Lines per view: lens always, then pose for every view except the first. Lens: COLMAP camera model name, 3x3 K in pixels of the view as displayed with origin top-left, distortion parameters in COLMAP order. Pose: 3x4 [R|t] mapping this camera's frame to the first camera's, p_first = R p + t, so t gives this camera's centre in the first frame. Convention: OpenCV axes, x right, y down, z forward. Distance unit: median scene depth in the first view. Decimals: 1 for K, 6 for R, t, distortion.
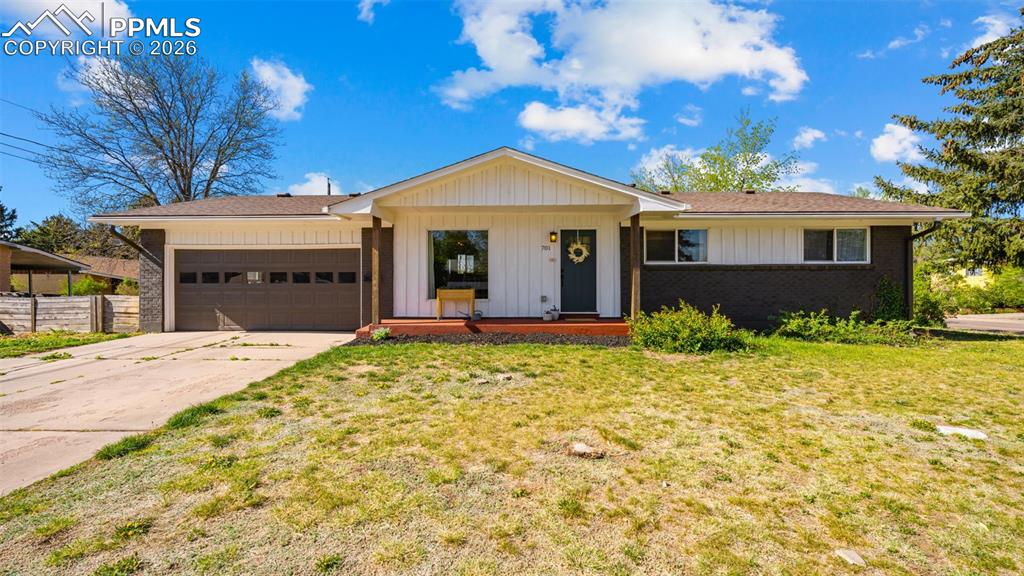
lens RADIAL K [[415.5, 0, 507.5], [0, 415.5, 292.1], [0, 0, 1]] dist [0.004770, -0.002065]
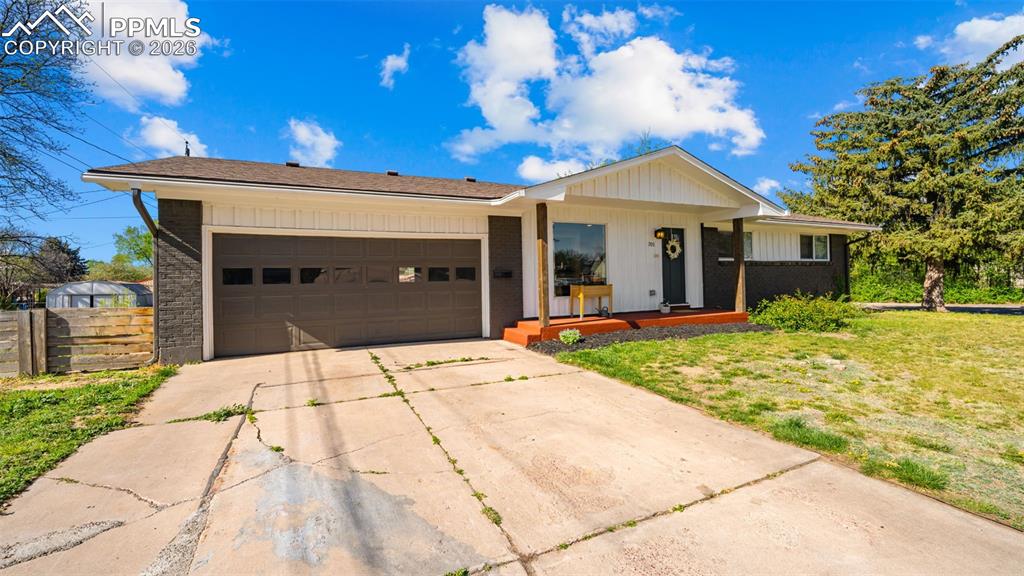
lens RADIAL K [[429.1, 0, 508.8], [0, 429.1, 279.7], [0, 0, 1]] dist [0.003001, 0.000004]
pose [[0.894307, -0.013804, 0.447241, -0.709917], [0.024693, 0.999523, -0.018526, -0.005998], [-0.446772, 0.027612, 0.894221, 0.200357]]
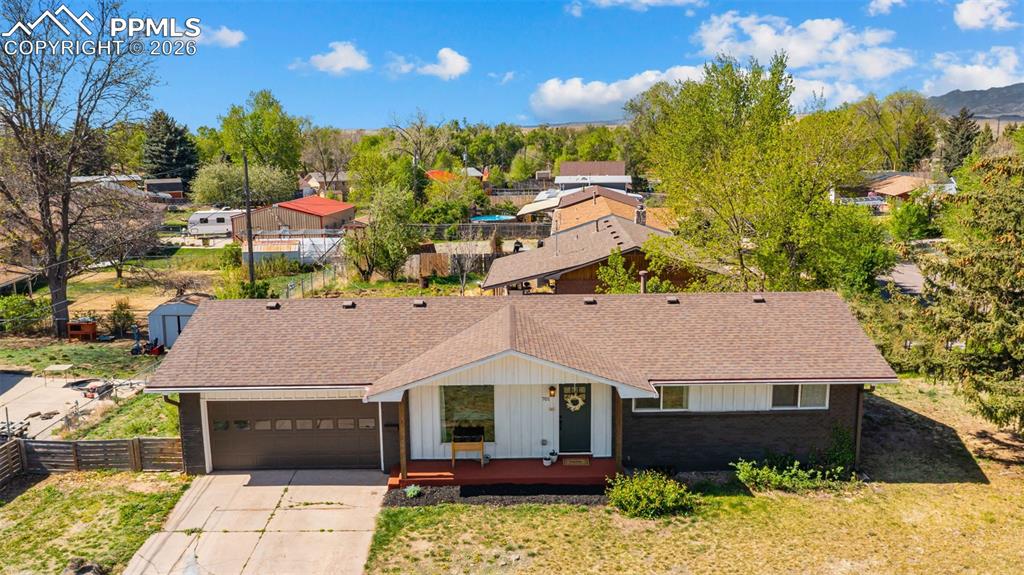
lens RADIAL K [[852.5, 0, 519.3], [0, 852.5, 289.0], [0, 0, 1]] dist [-0.001976, -0.005906]
pose [[0.999519, -0.014610, 0.027373, -0.038111], [0.009201, 0.982090, 0.188187, -0.832246], [-0.029632, -0.187844, 0.981752, -1.200718]]
